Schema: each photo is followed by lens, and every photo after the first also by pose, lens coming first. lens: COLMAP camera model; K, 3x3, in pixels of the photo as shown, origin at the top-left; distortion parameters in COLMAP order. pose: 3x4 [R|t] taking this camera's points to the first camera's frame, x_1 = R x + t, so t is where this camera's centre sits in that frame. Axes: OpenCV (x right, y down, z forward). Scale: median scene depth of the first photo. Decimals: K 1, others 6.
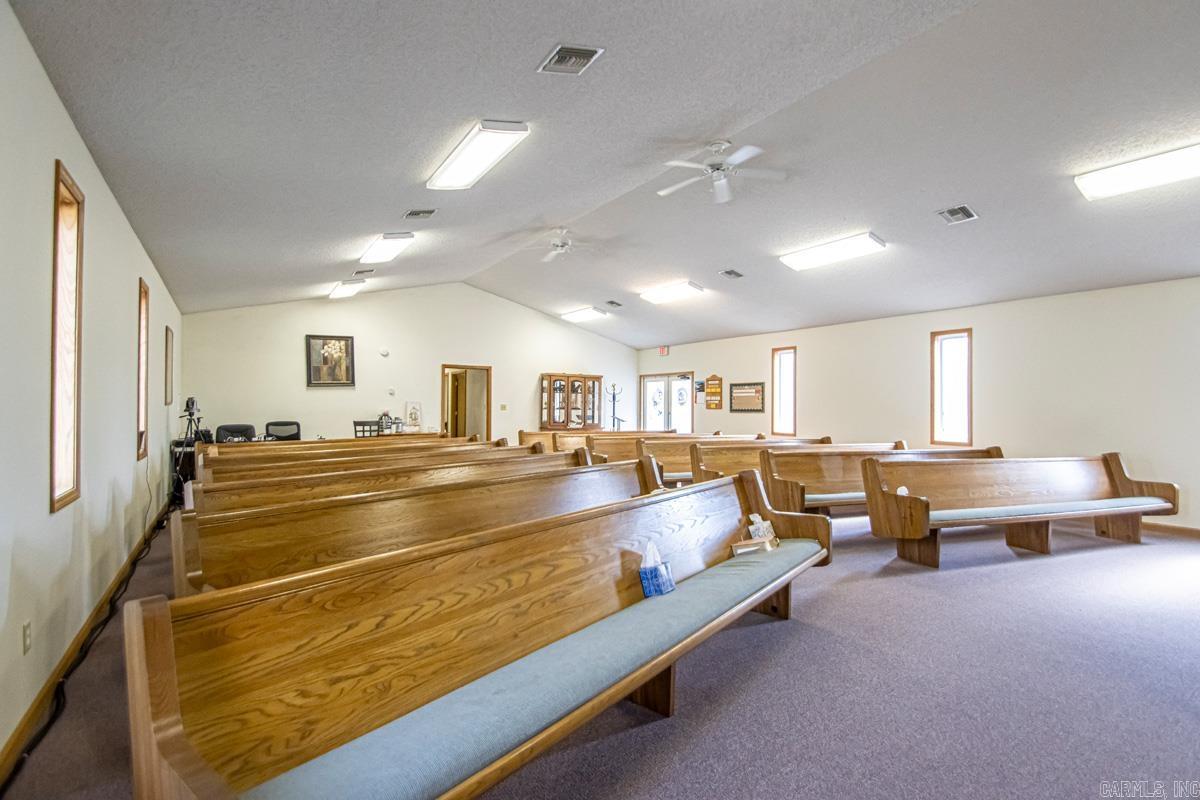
lens RADIAL K [[563.3, 0, 616.8], [0, 563.3, 398.0], [0, 0, 1]] dist [-0.004363, -0.002103]
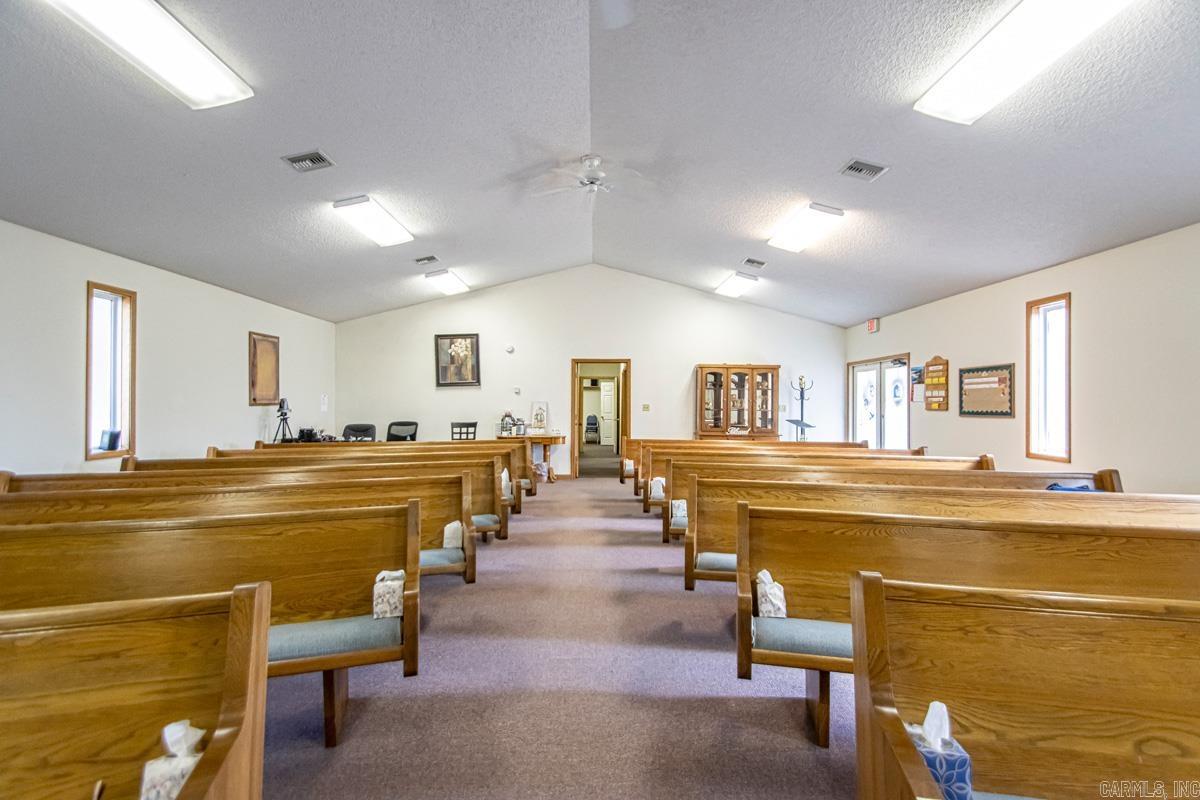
lens RADIAL K [[563.3, 0, 609.2], [0, 563.3, 398.7], [0, 0, 1]] dist [-0.004363, -0.002103]
pose [[0.838384, -0.007775, -0.545025, 0.220223], [0.008744, 0.999961, -0.000815, 0.003710], [0.545011, -0.004083, 0.838419, 0.292283]]
